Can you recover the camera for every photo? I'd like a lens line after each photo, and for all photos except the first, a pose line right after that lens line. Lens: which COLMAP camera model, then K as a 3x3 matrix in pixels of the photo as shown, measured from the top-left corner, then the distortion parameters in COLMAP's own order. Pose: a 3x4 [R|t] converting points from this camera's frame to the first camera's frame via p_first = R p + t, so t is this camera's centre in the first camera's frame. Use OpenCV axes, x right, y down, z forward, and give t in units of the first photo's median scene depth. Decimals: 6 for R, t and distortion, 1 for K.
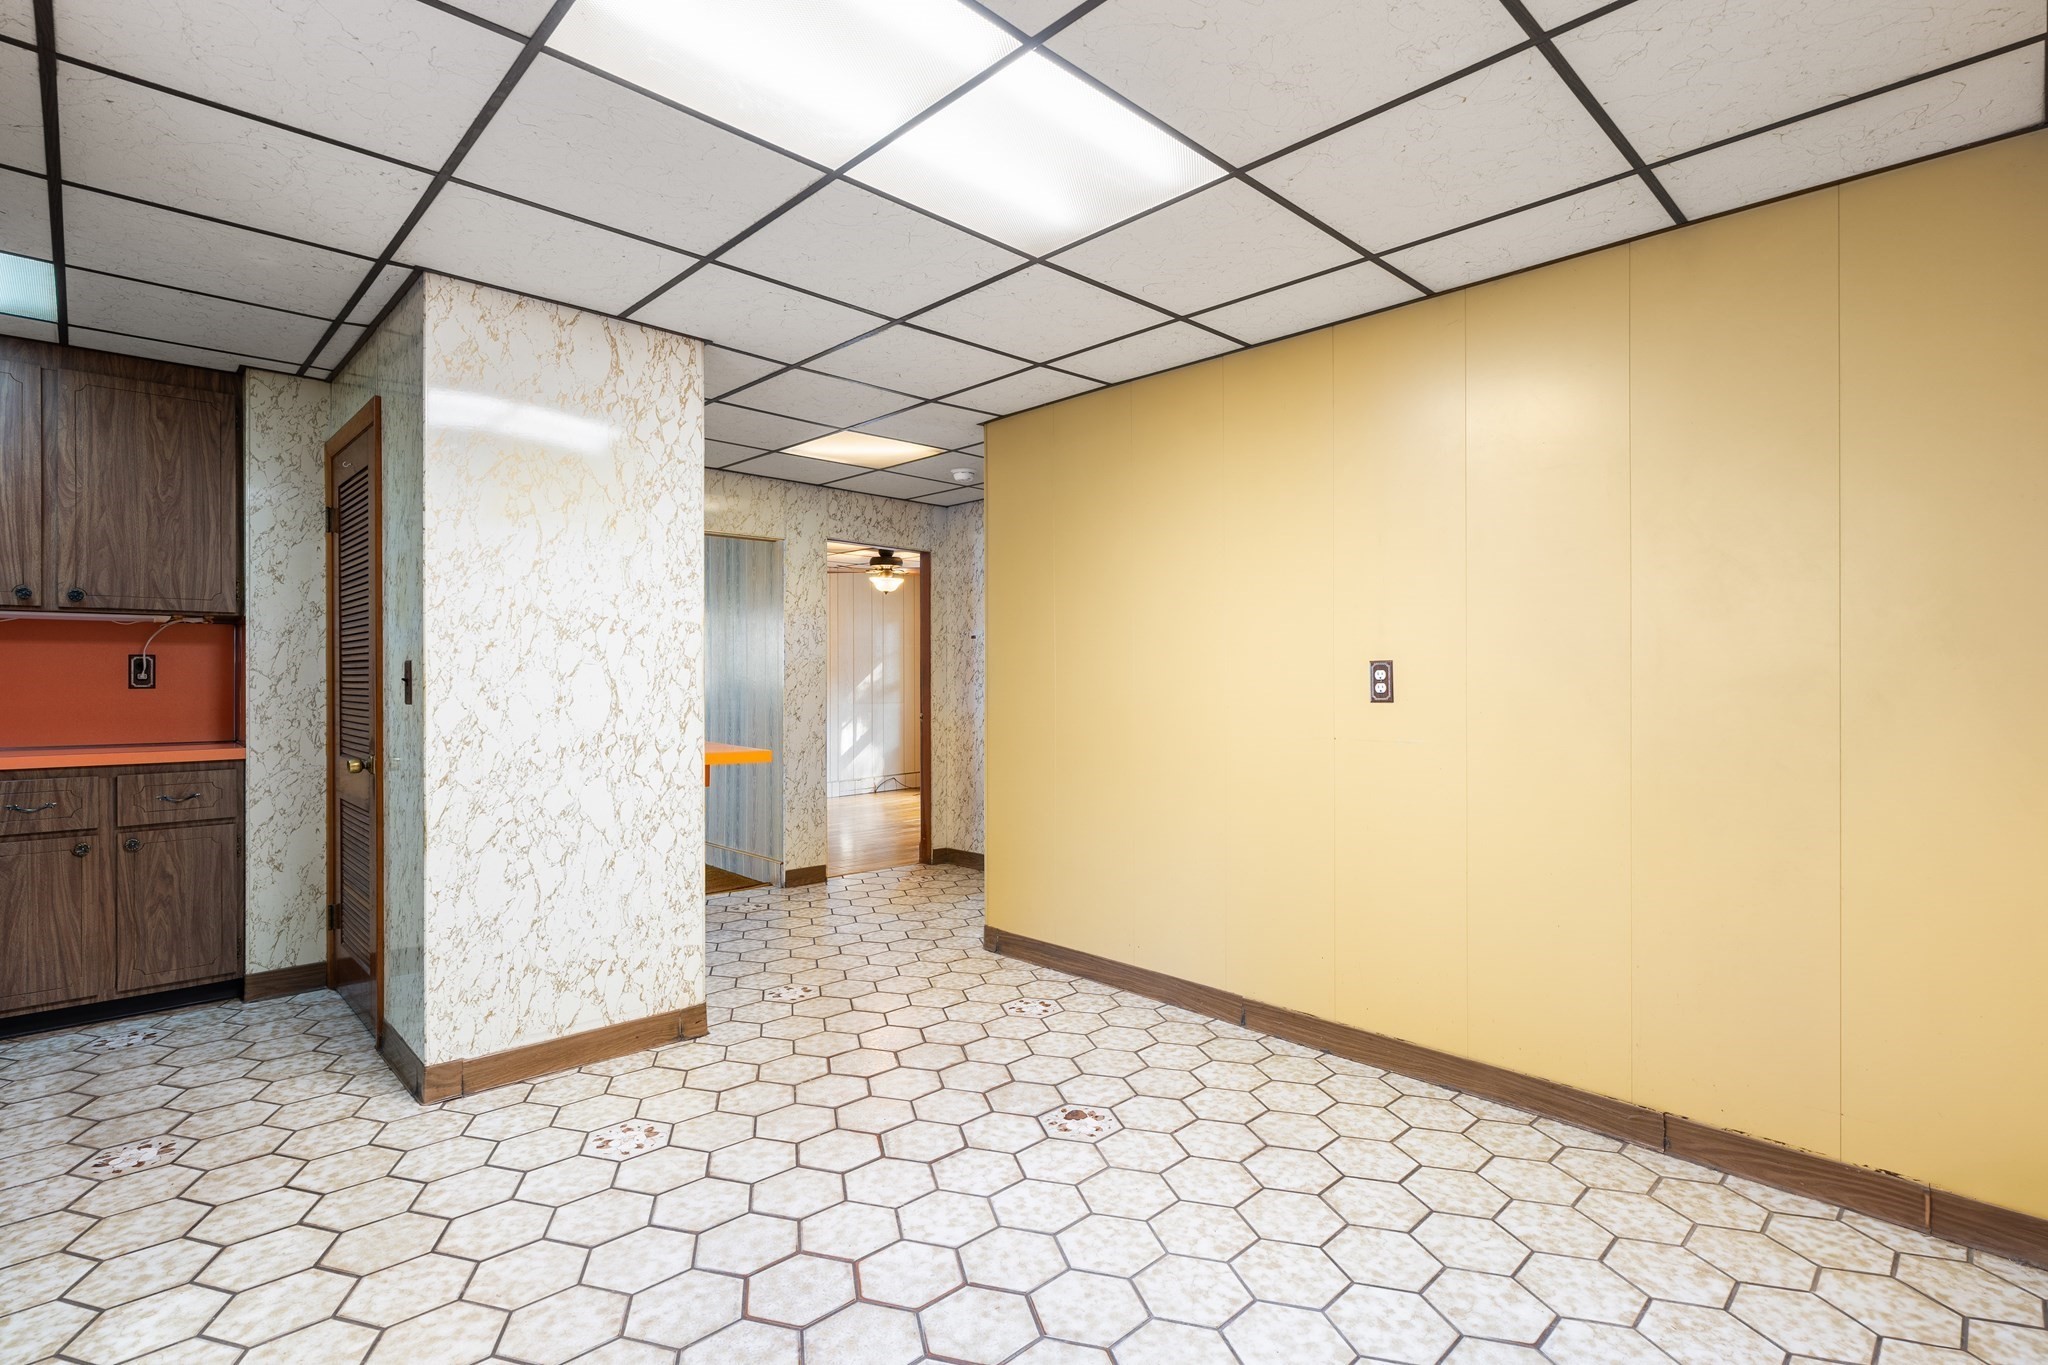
lens RADIAL K [[972.6, 0, 1028.3], [0, 972.6, 671.3], [0, 0, 1]] dist [-0.002074, 0.000201]
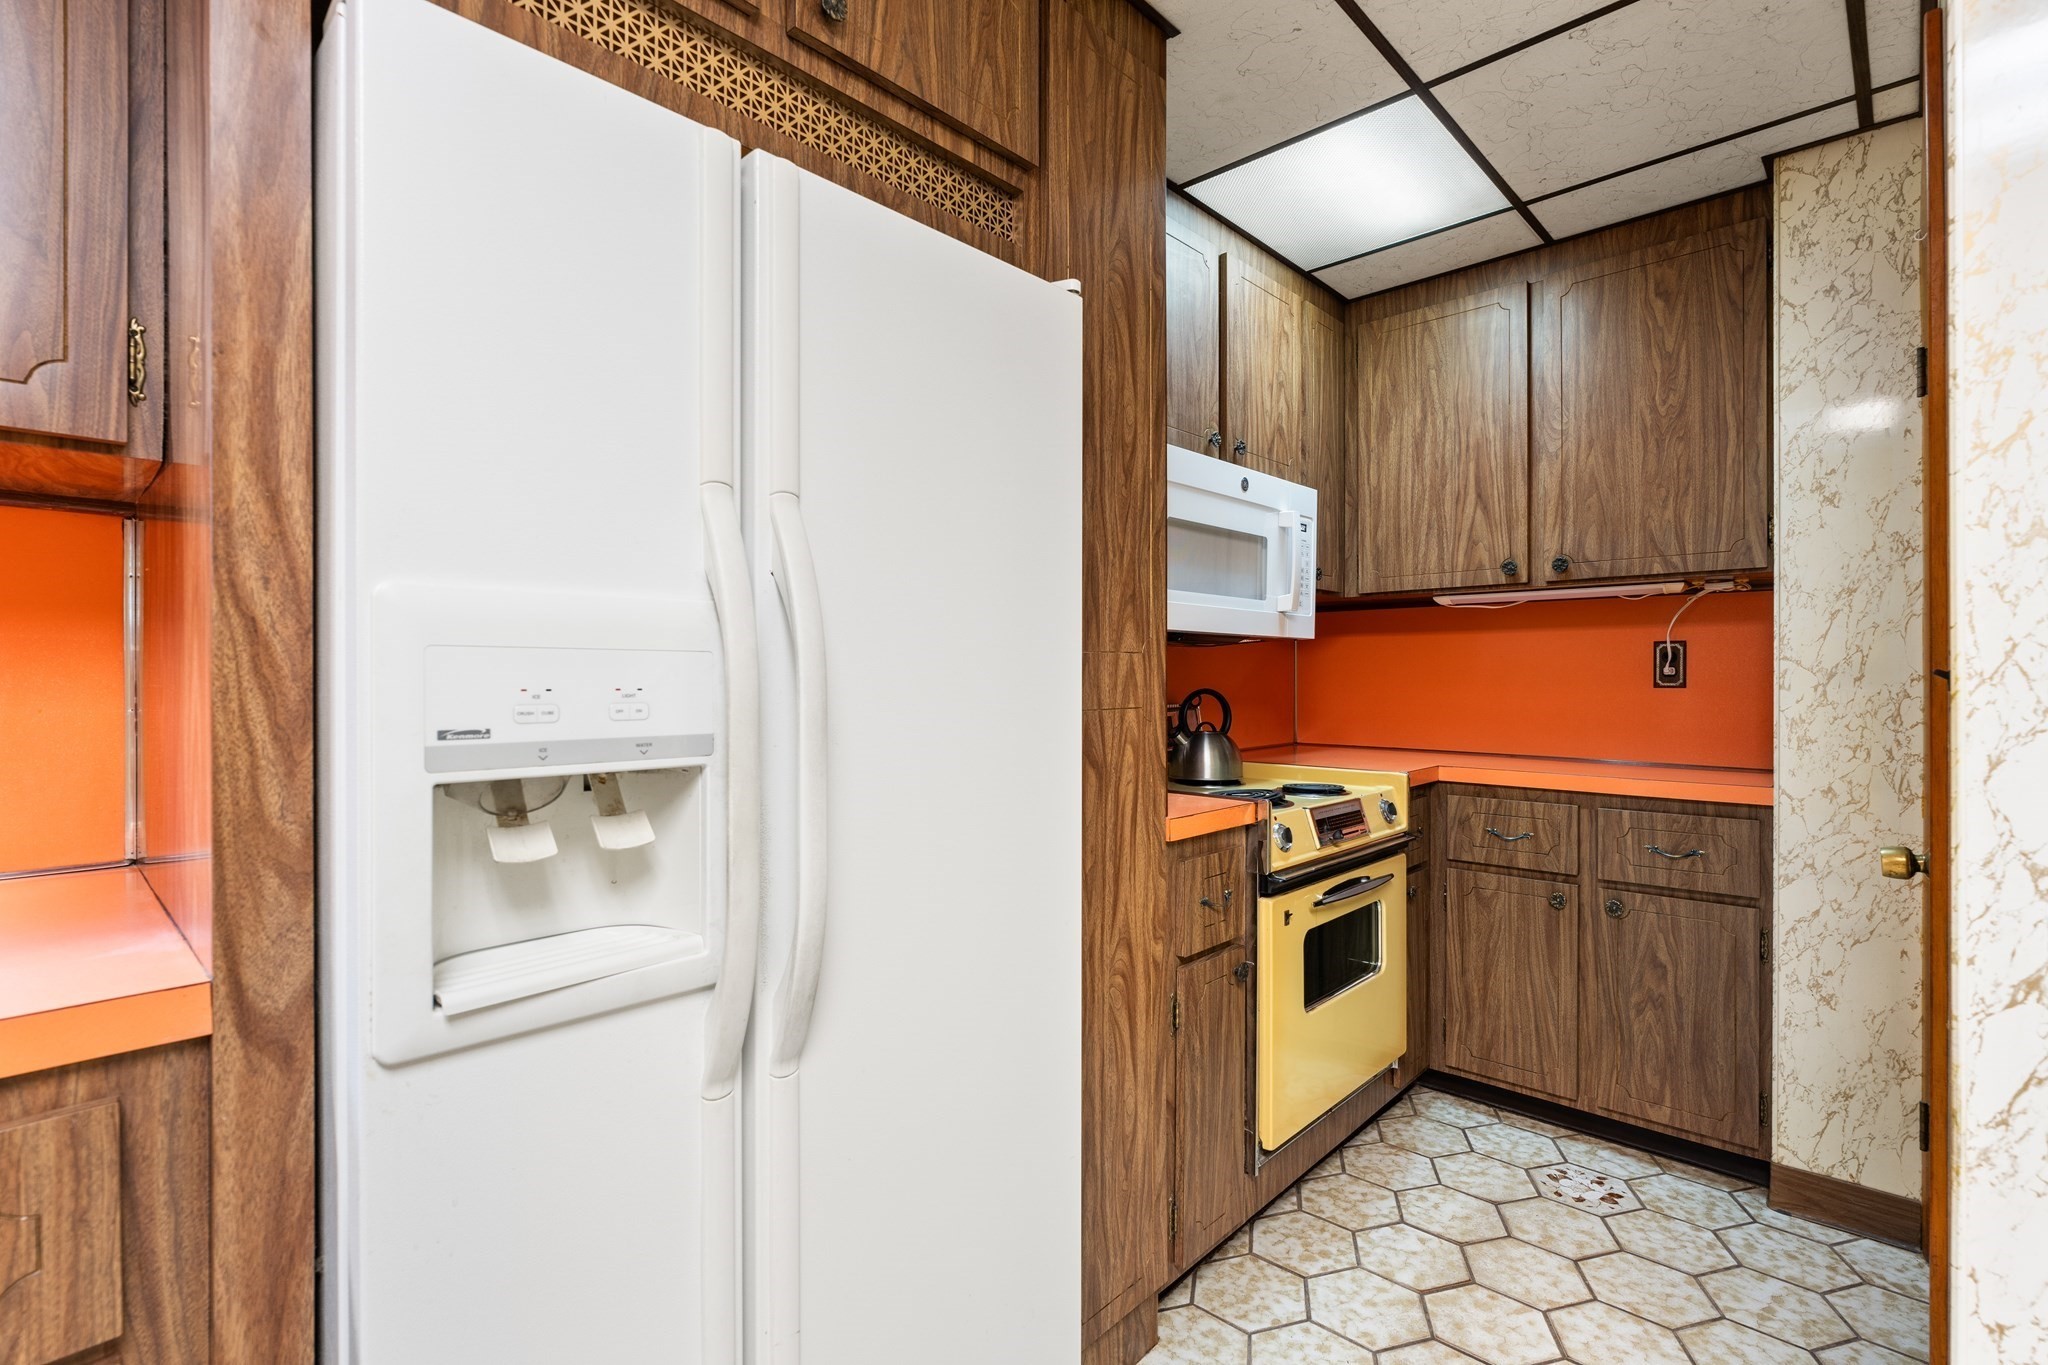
lens RADIAL K [[946.0, 0, 1028.9], [0, 946.0, 681.3], [0, 0, 1]] dist [-0.003194, -0.000283]
pose [[0.043276, 0.006750, -0.999040, -0.262894], [0.005883, 0.999958, 0.007011, 0.005969], [0.999046, -0.006180, 0.043234, 0.563953]]
